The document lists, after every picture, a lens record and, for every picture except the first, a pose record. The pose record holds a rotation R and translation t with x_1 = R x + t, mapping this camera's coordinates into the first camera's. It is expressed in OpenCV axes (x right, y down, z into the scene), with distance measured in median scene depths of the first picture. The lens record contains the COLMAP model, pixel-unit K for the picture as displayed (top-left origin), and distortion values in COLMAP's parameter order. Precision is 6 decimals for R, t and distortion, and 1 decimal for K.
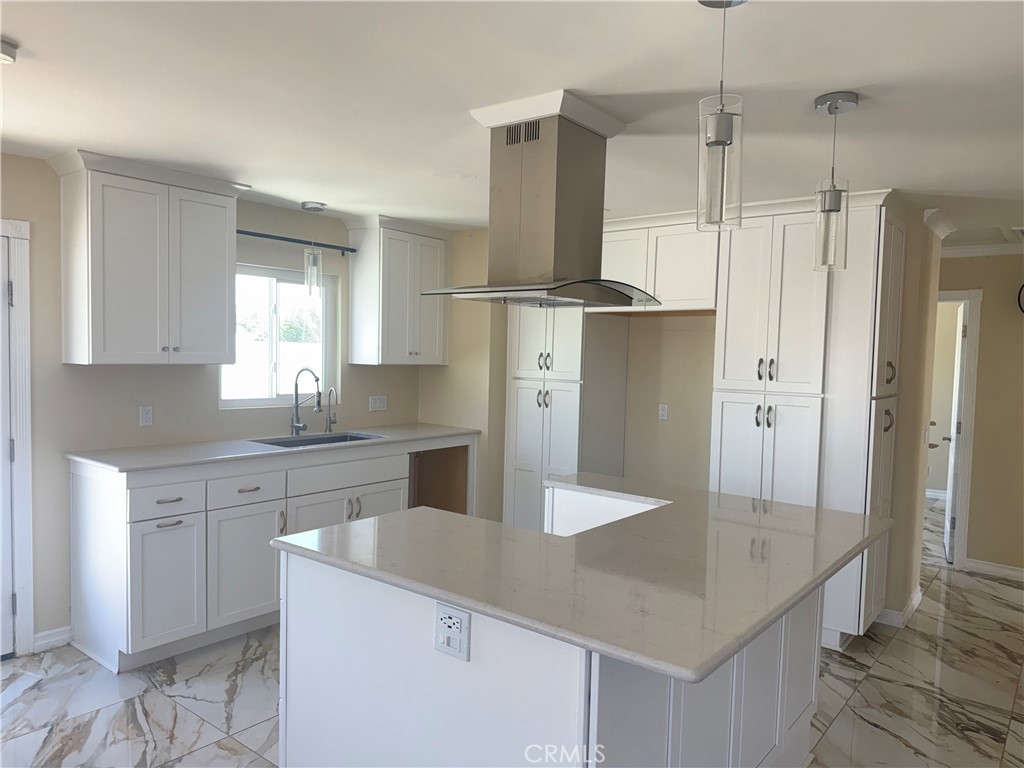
lens RADIAL K [[731.4, 0, 507.6], [0, 731.4, 393.7], [0, 0, 1]] dist [0.043842, -0.058042]
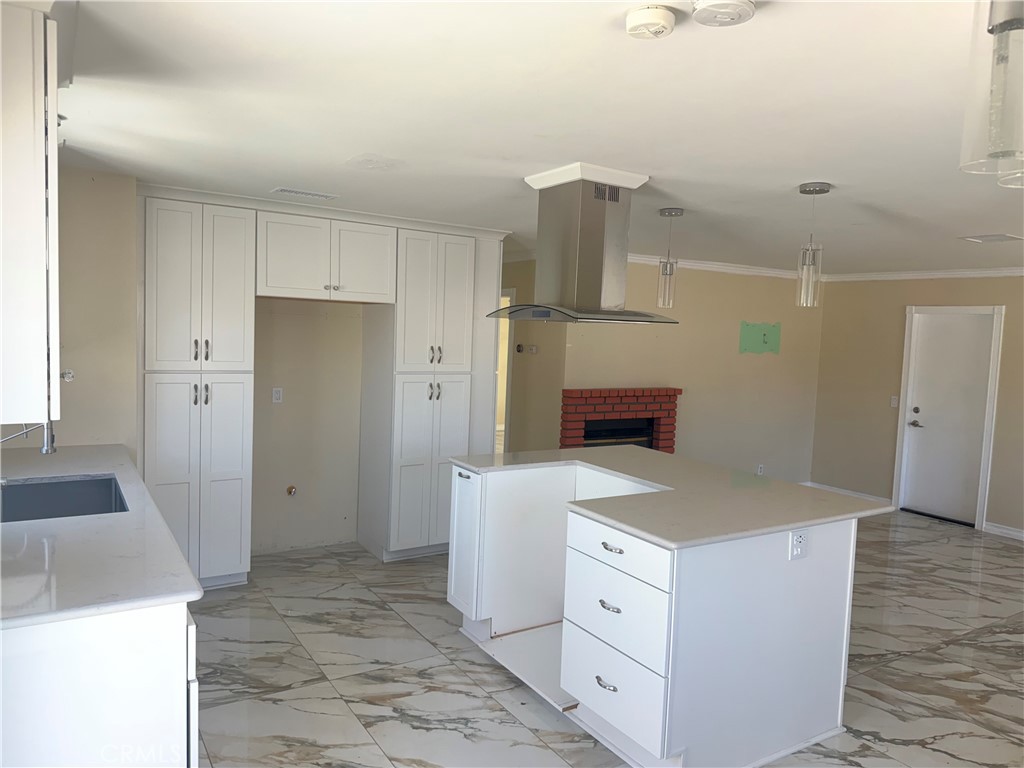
lens RADIAL K [[731.4, 0, 512.9], [0, 731.4, 381.1], [0, 0, 1]] dist [0.043842, -0.058042]
pose [[0.308345, -0.075581, 0.948267, -0.719844], [0.036040, 0.997051, 0.067750, -0.060718], [-0.950592, 0.013285, 0.310160, 0.430582]]
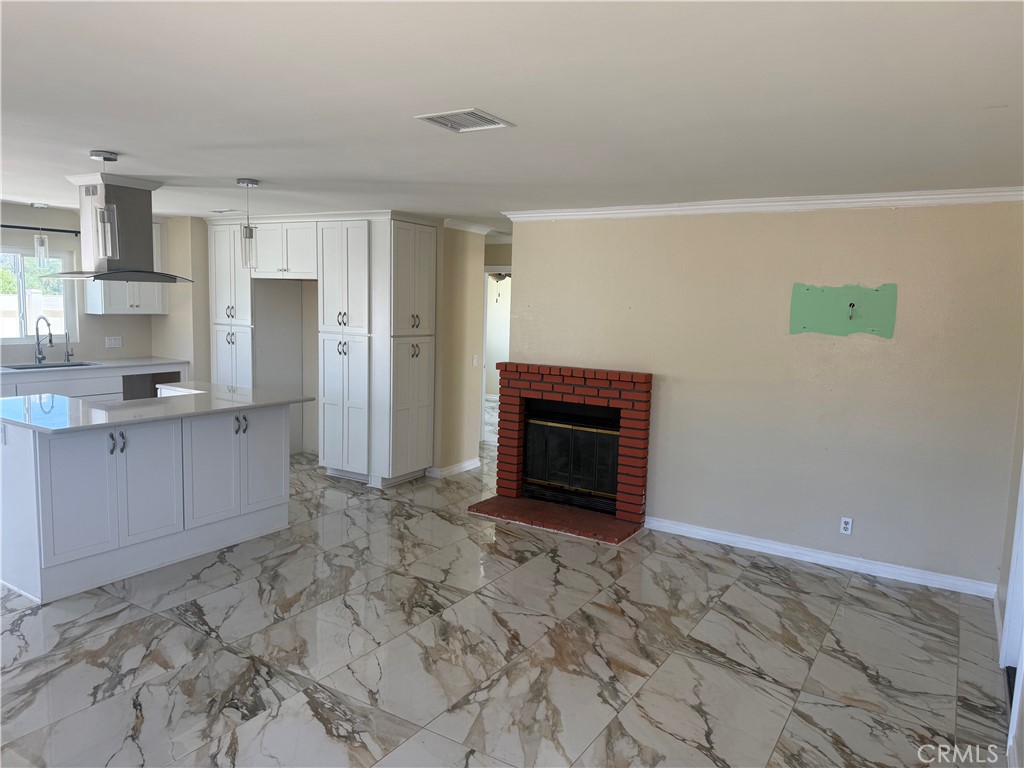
lens RADIAL K [[731.4, 0, 511.4], [0, 731.4, 394.0], [0, 0, 1]] dist [0.043842, -0.058042]
pose [[0.992655, -0.009095, 0.120638, 0.465795], [0.001285, 0.997907, 0.064659, 0.024247], [-0.120974, -0.064029, 0.990589, -0.562853]]
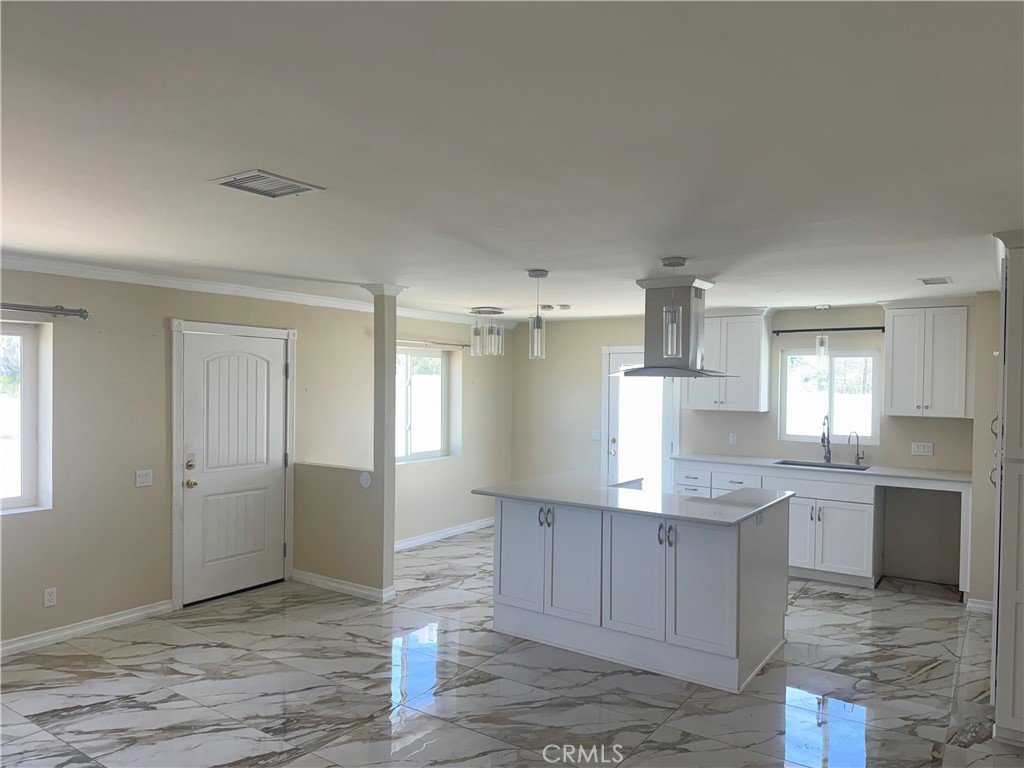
lens RADIAL K [[731.4, 0, 515.7], [0, 731.4, 387.0], [0, 0, 1]] dist [0.043842, -0.058042]
pose [[0.074755, -0.016035, -0.997073, 1.120134], [-0.075997, 0.996871, -0.021729, -0.013786], [0.994302, 0.077399, 0.073302, 0.278684]]
